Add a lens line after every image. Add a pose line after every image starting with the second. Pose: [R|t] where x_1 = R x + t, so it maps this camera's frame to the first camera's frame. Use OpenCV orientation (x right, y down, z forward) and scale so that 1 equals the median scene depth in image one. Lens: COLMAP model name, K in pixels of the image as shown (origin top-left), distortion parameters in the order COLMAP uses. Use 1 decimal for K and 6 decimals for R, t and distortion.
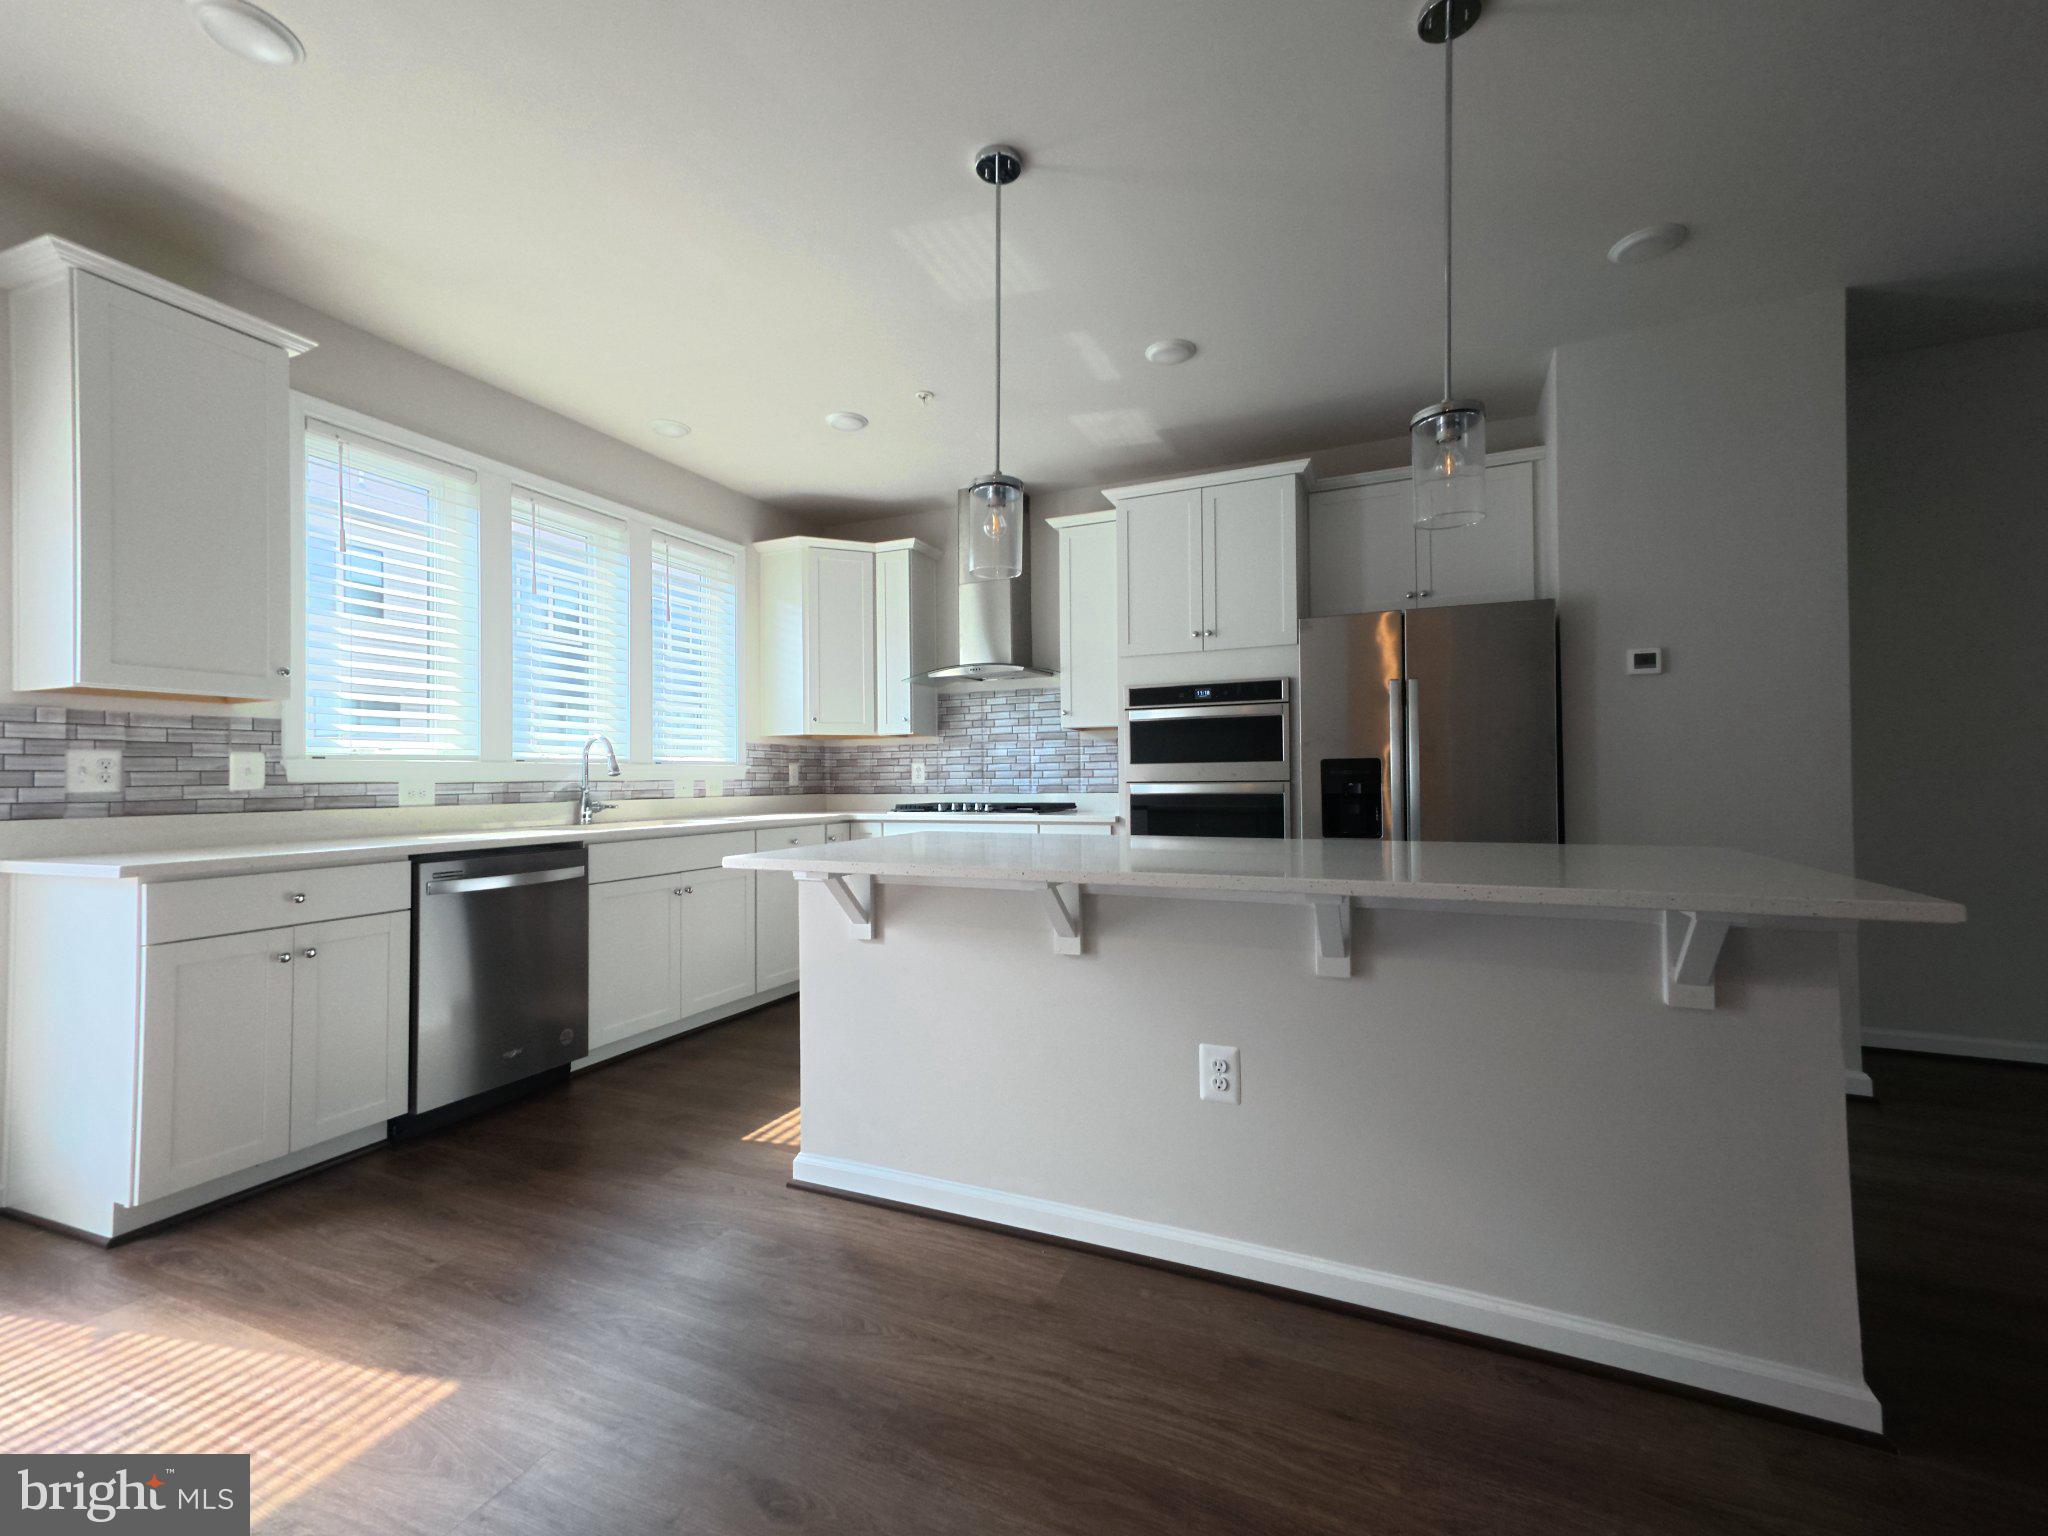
lens RADIAL K [[875.3, 0, 1026.0], [0, 875.3, 767.6], [0, 0, 1]] dist [0.030600, 0.001863]
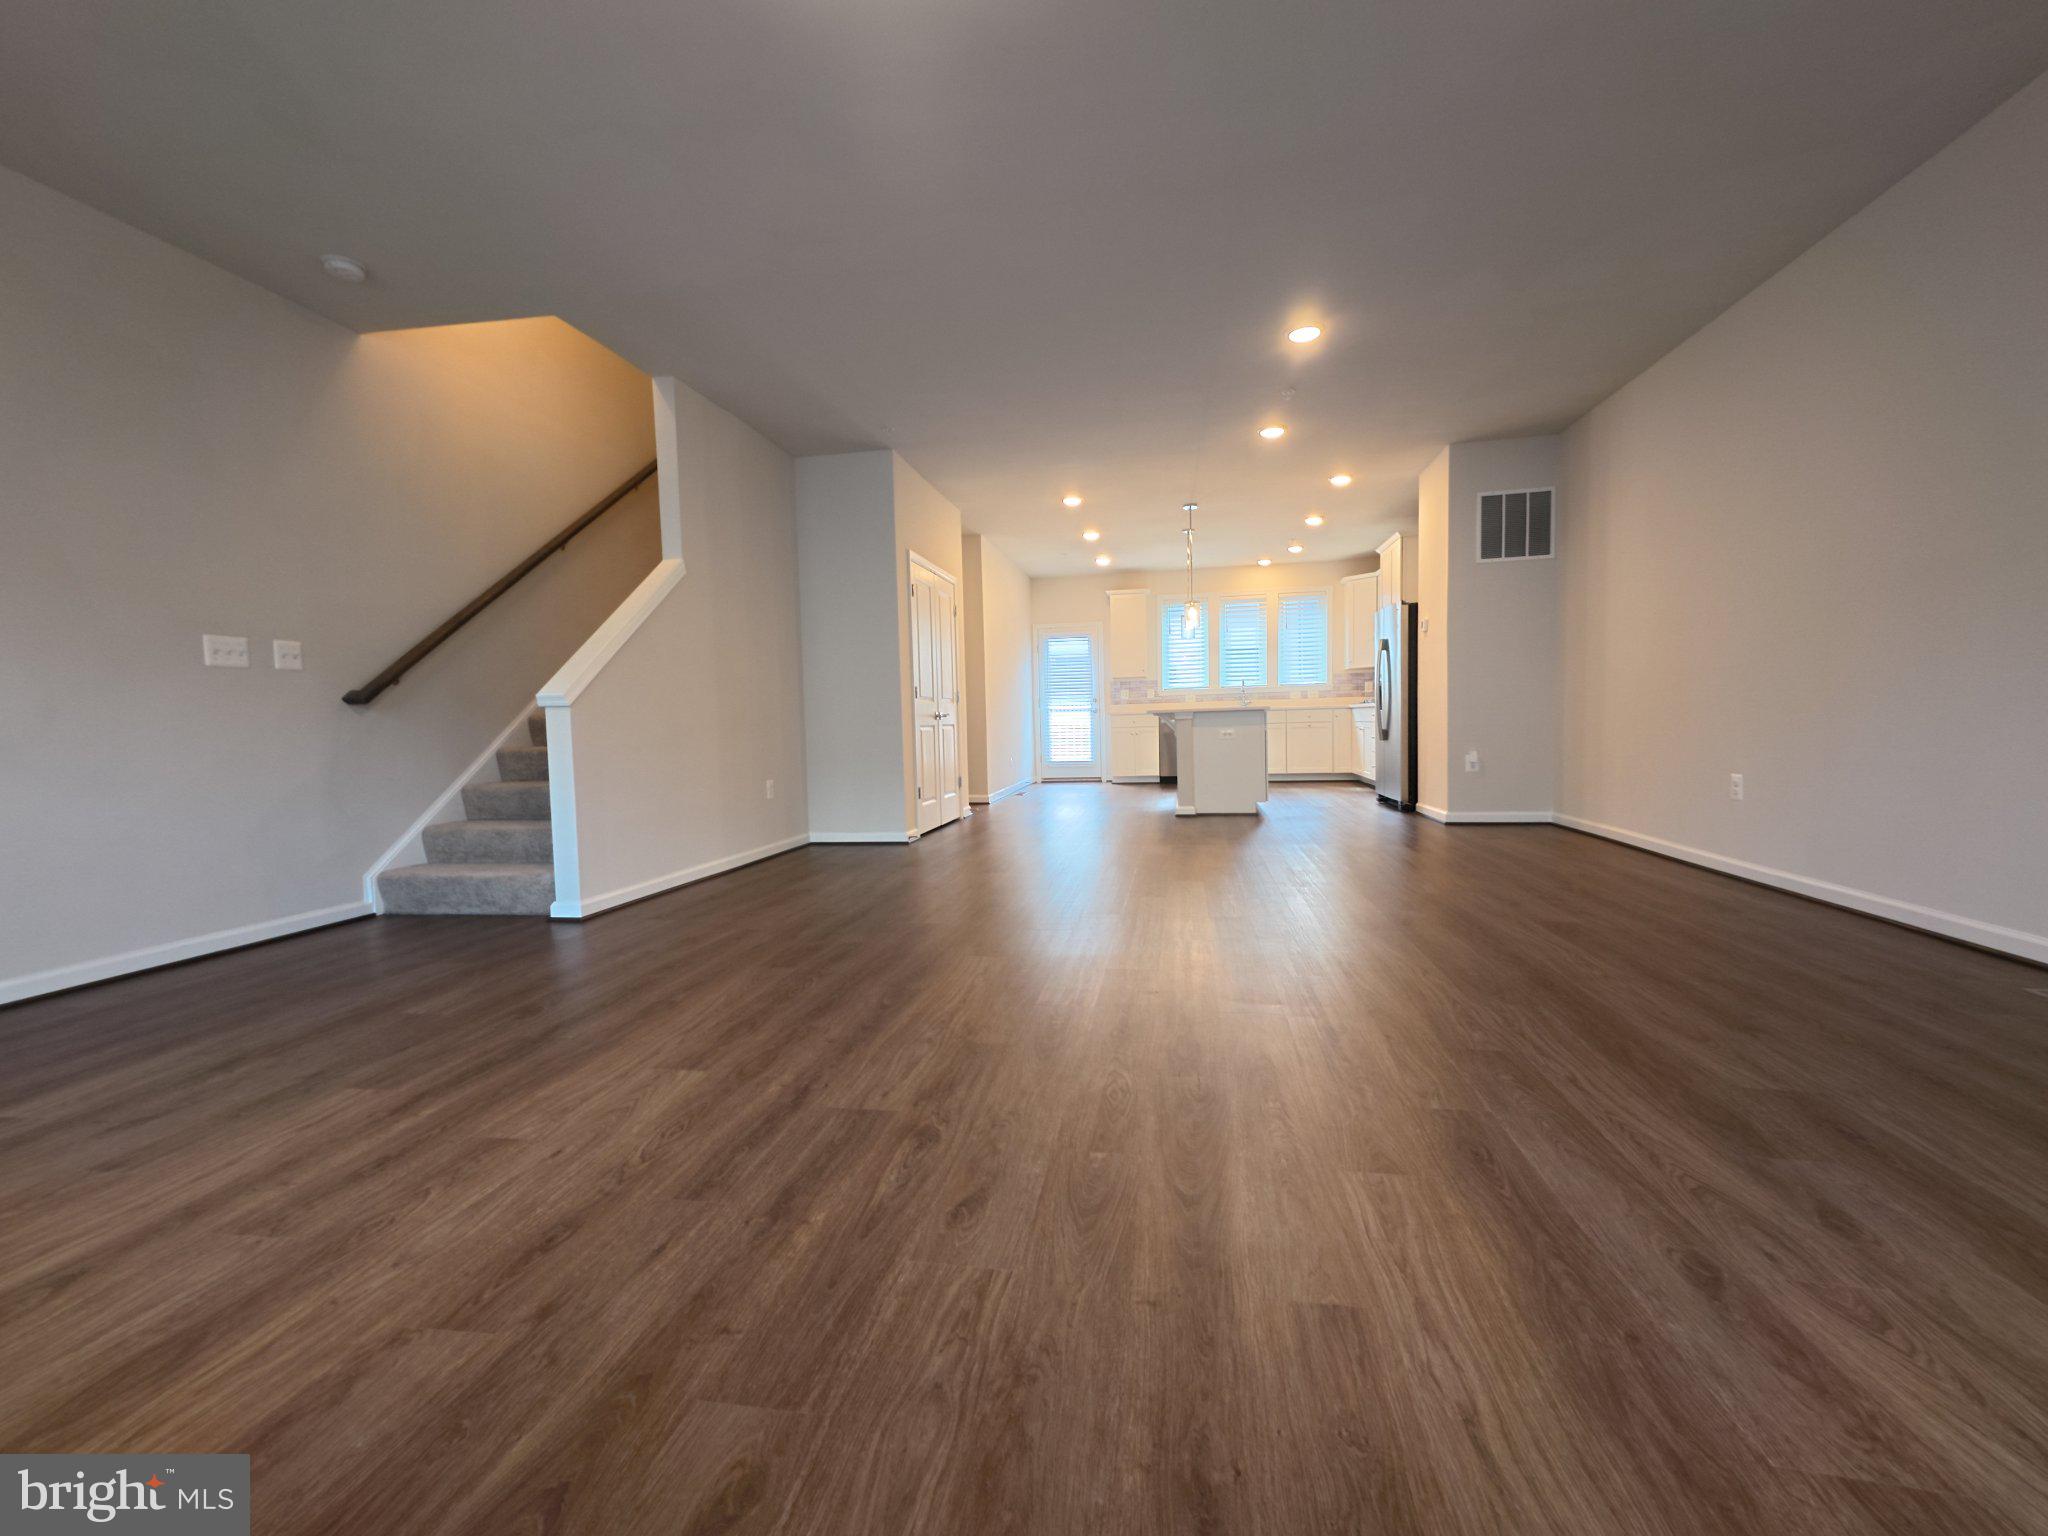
lens RADIAL K [[875.3, 0, 1028.6], [0, 875.3, 764.5], [0, 0, 1]] dist [0.030600, 0.001863]
pose [[0.235848, 0.053773, -0.970301, 1.694414], [0.040376, 0.997064, 0.065070, 0.025839], [0.970951, -0.054524, 0.232984, -0.285840]]
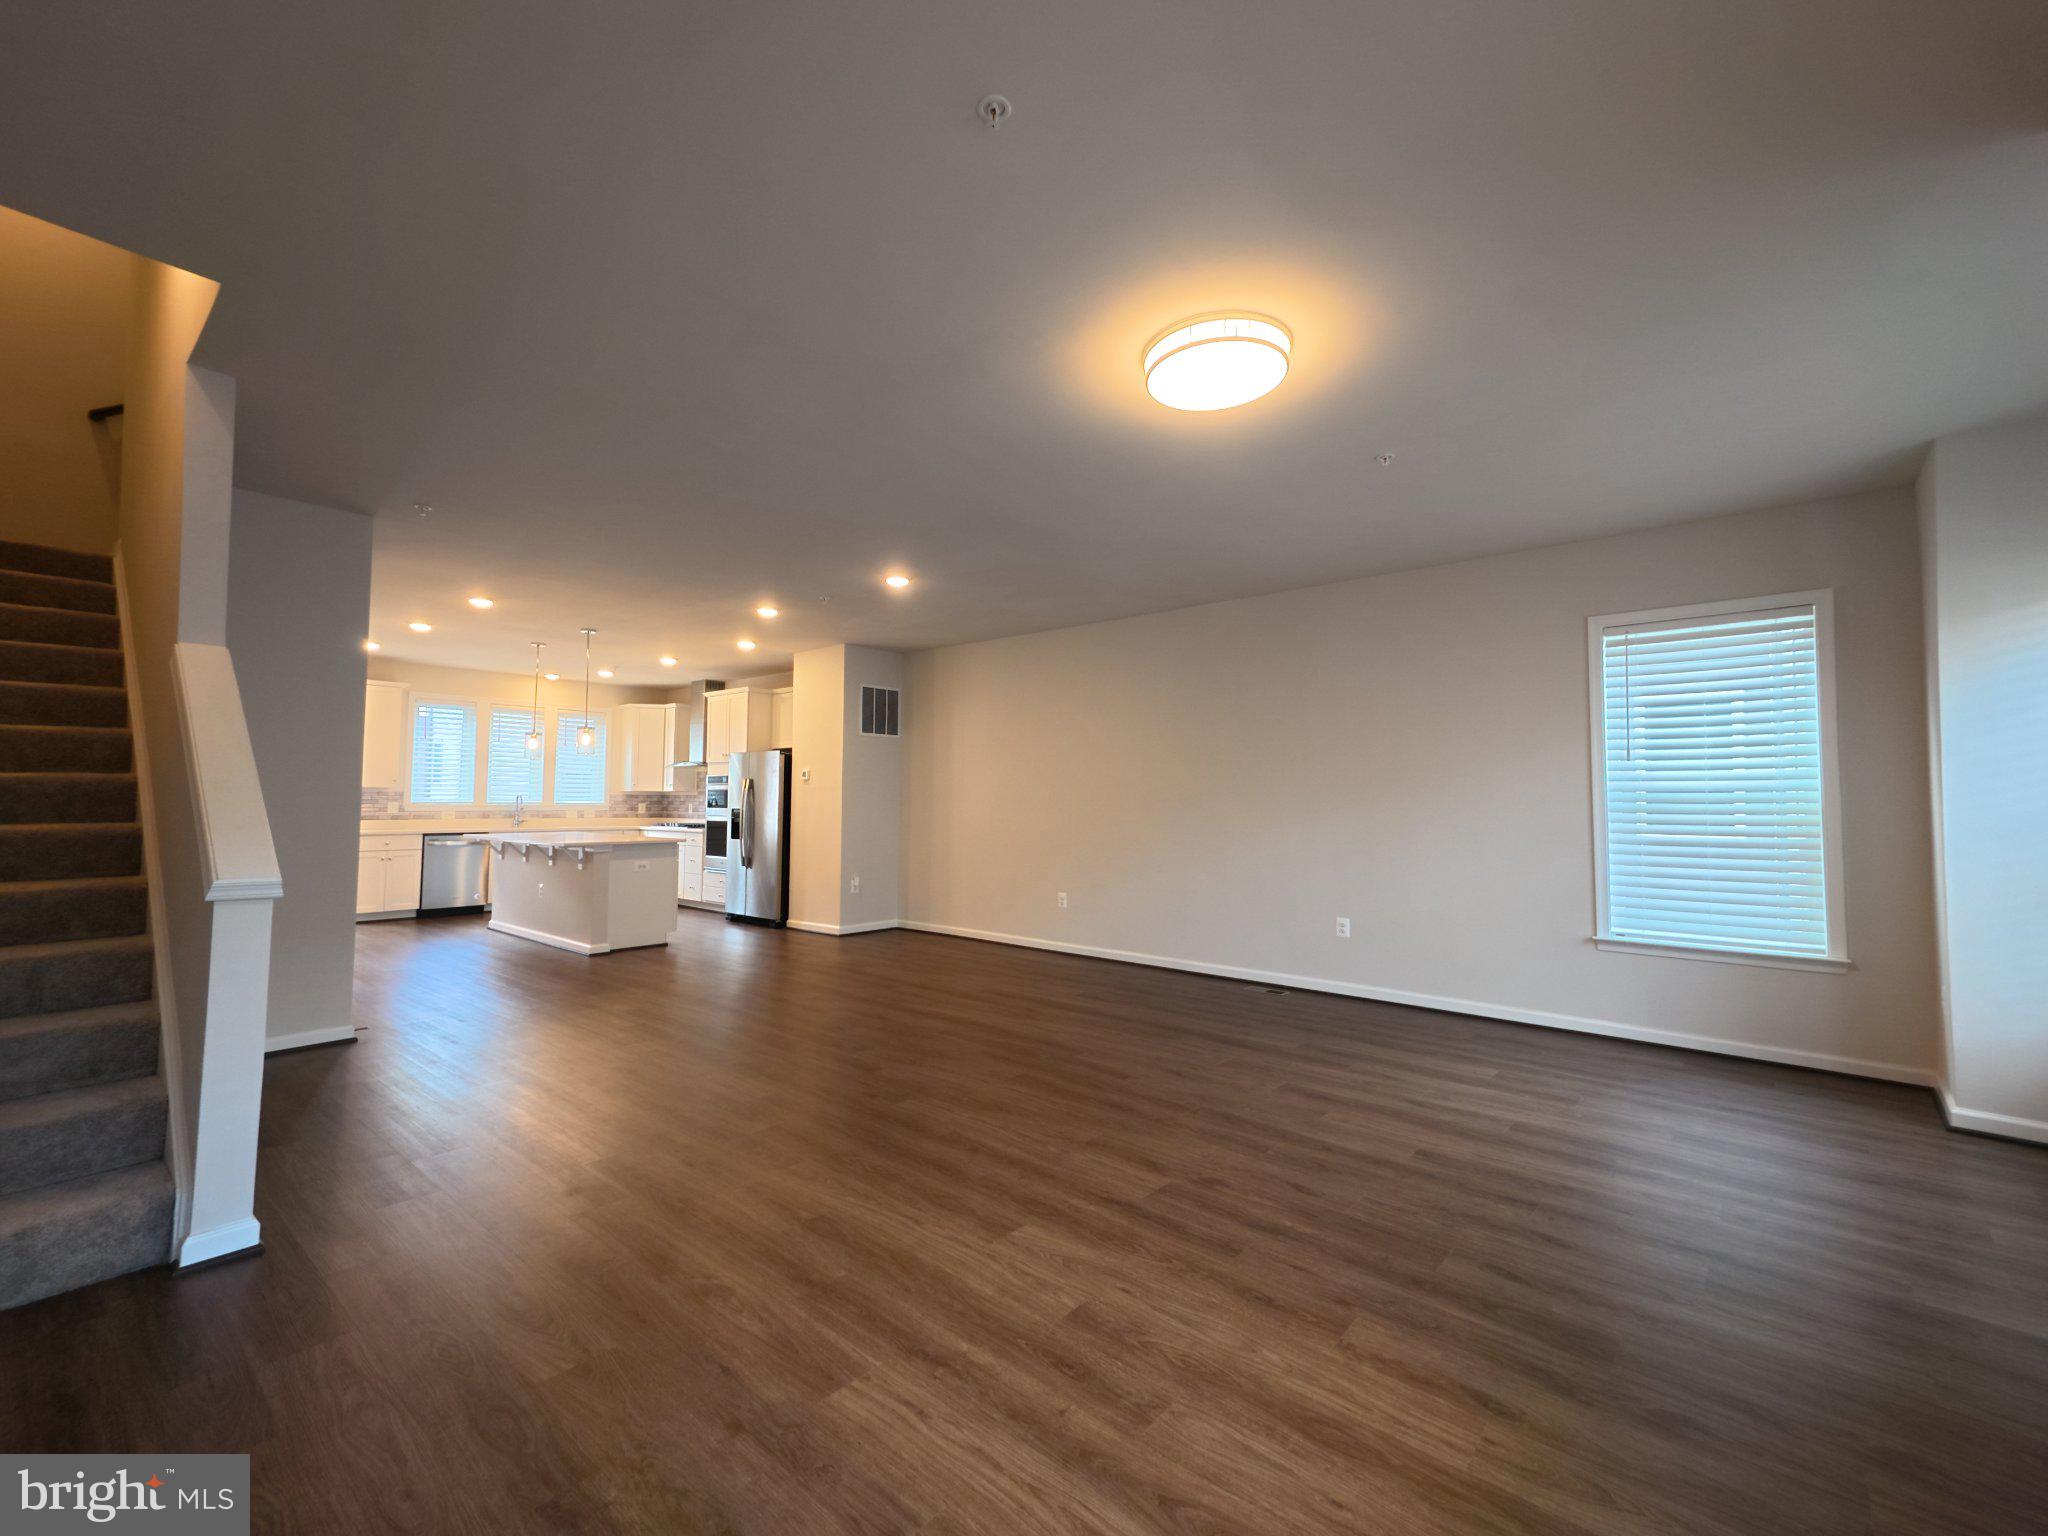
lens RADIAL K [[875.3, 0, 1020.6], [0, 875.3, 763.9], [0, 0, 1]] dist [0.030600, 0.001863]
pose [[0.956070, 0.005923, -0.293080, 1.376226], [-0.014338, 0.999544, -0.026571, -0.061420], [0.292789, 0.029606, 0.955719, -0.876086]]
